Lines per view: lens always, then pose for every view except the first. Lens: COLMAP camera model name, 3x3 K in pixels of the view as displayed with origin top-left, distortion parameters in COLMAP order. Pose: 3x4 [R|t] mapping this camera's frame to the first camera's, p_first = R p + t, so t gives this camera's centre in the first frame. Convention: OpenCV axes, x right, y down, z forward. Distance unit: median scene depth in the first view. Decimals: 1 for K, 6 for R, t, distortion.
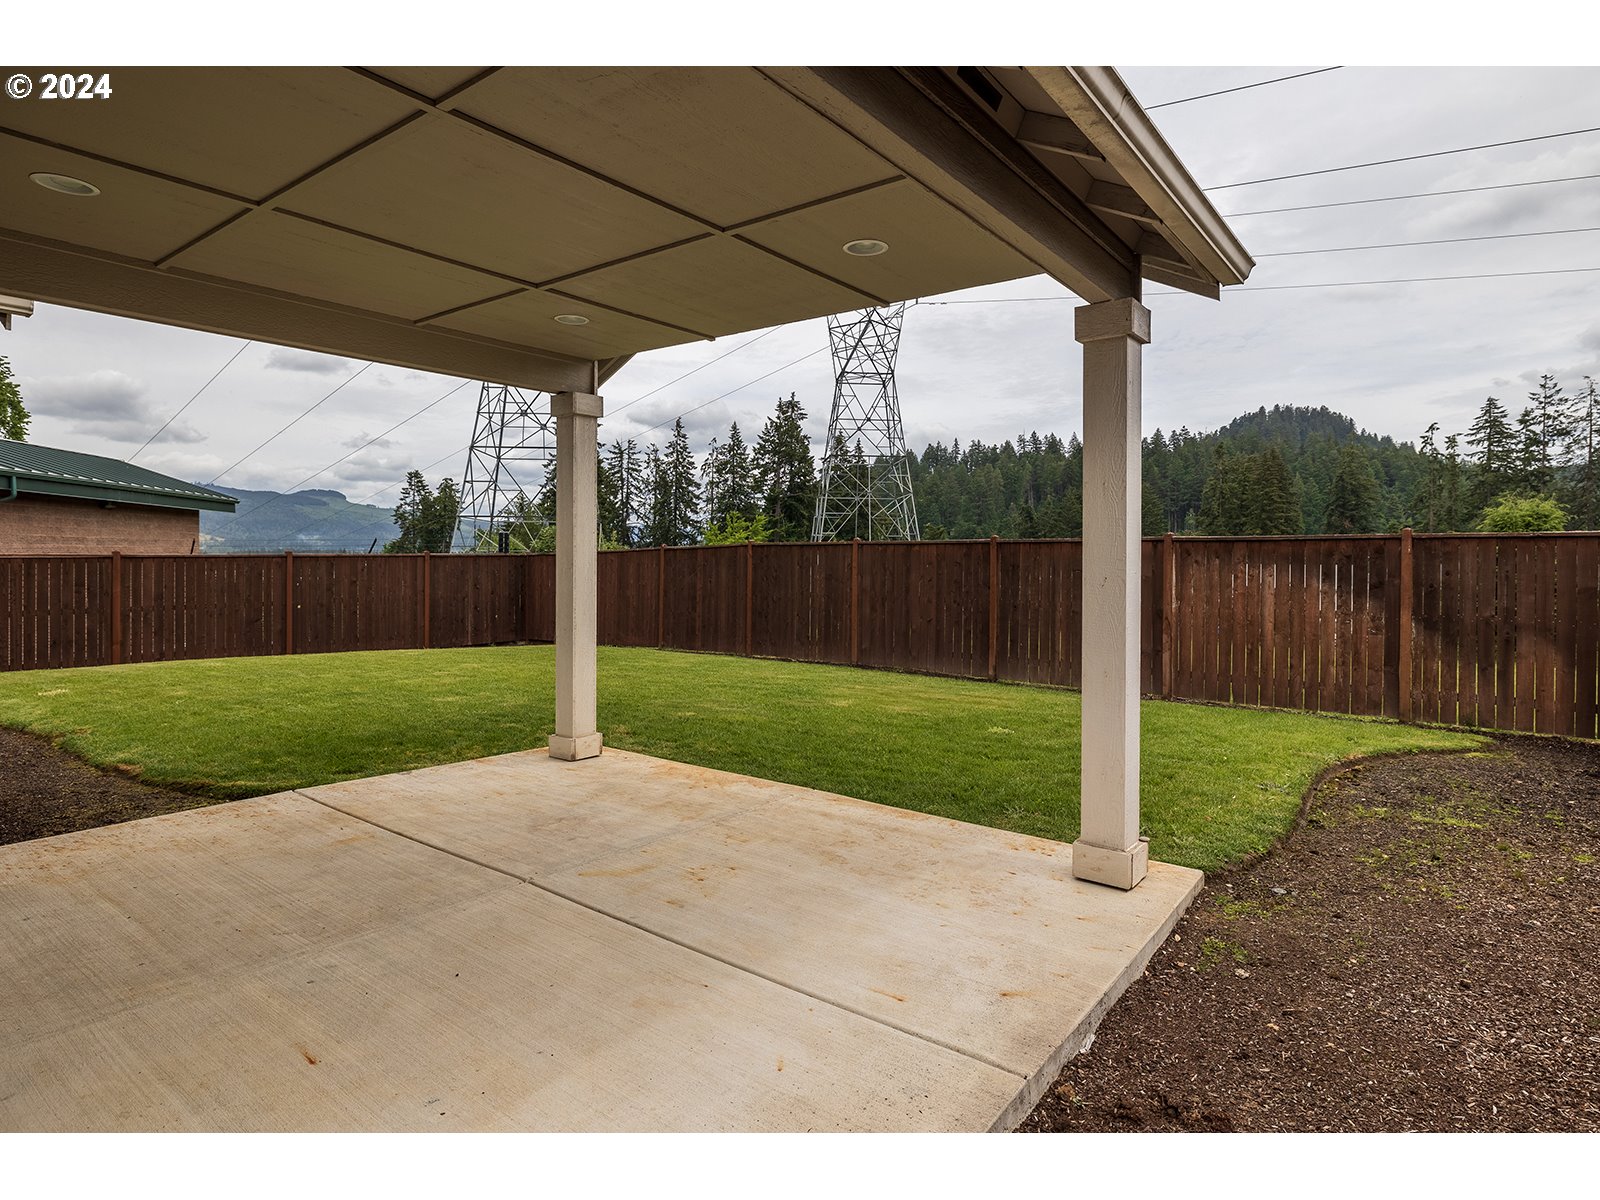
lens RADIAL K [[846.7, 0, 808.5], [0, 846.7, 587.5], [0, 0, 1]] dist [0.000659, -0.001765]
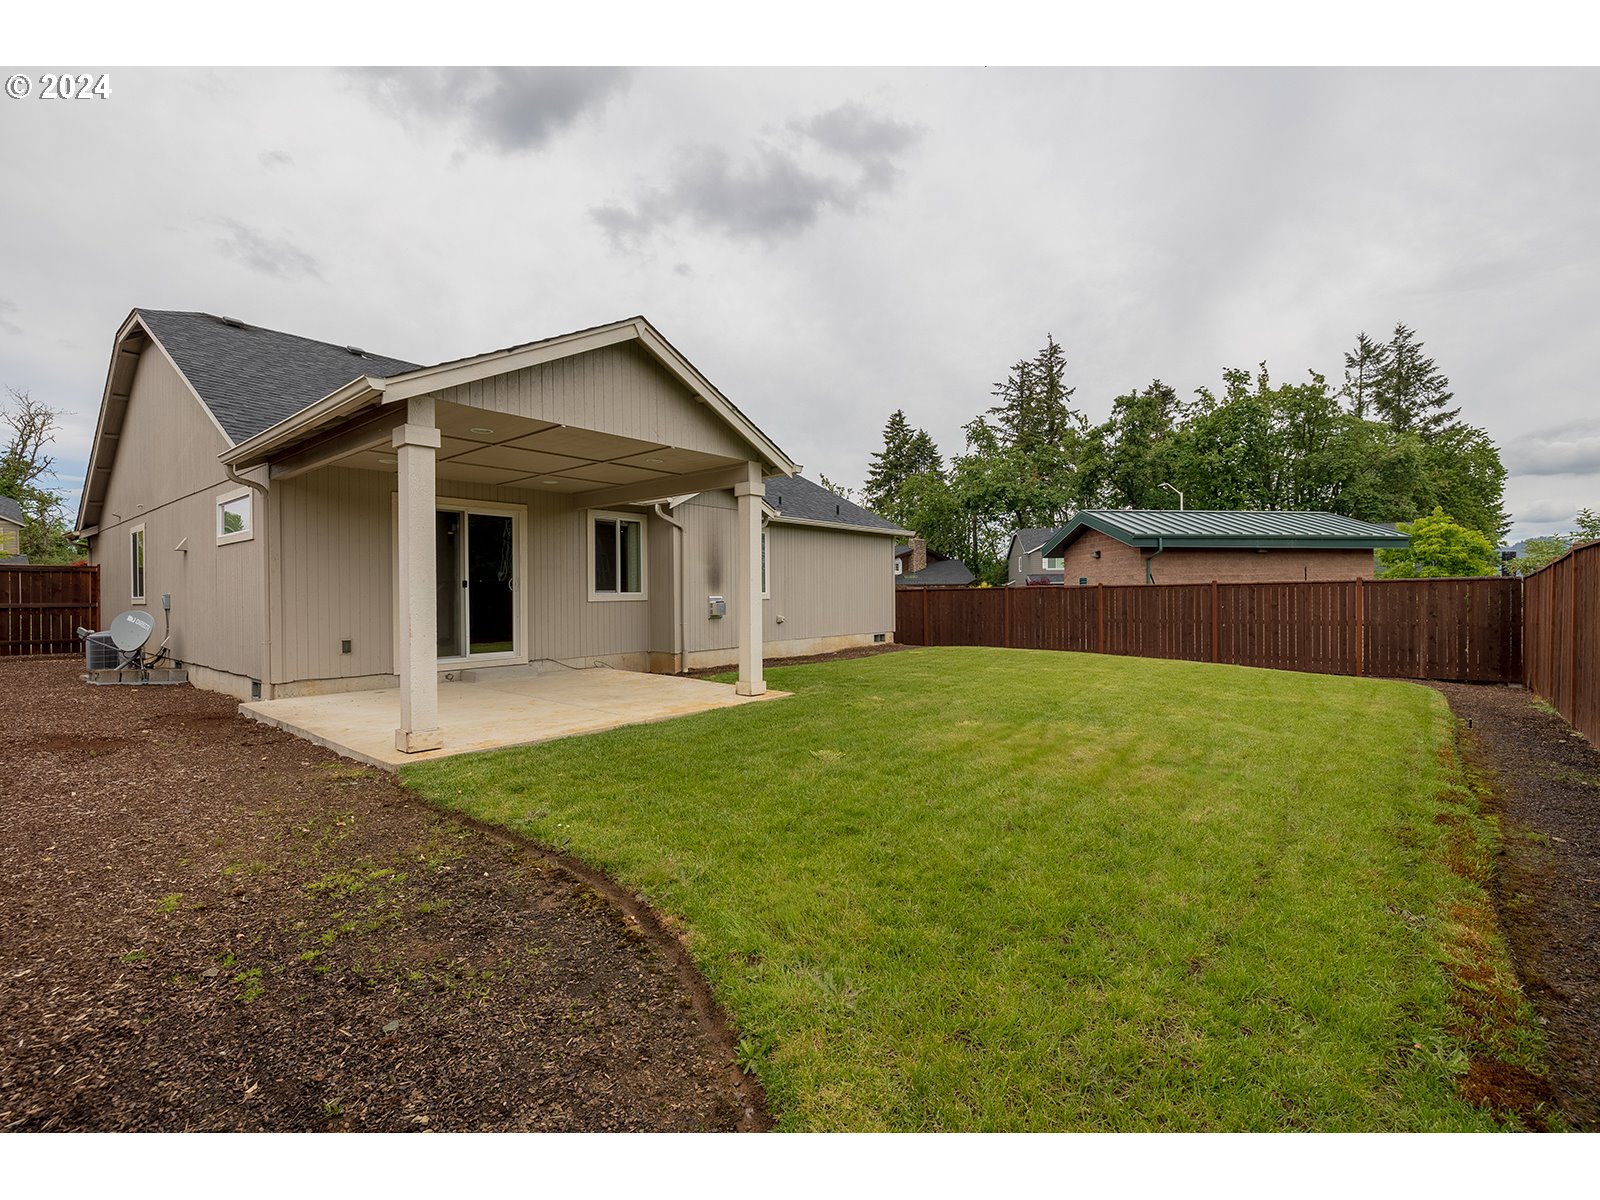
lens RADIAL K [[678.8, 0, 809.6], [0, 678.8, 598.6], [0, 0, 1]] dist [0.001142, 0.000808]
pose [[-0.017916, 0.000281, -0.999839, 0.343626], [-0.029174, 0.999574, 0.000803, 0.000812], [0.999414, 0.029184, -0.017900, 0.373122]]
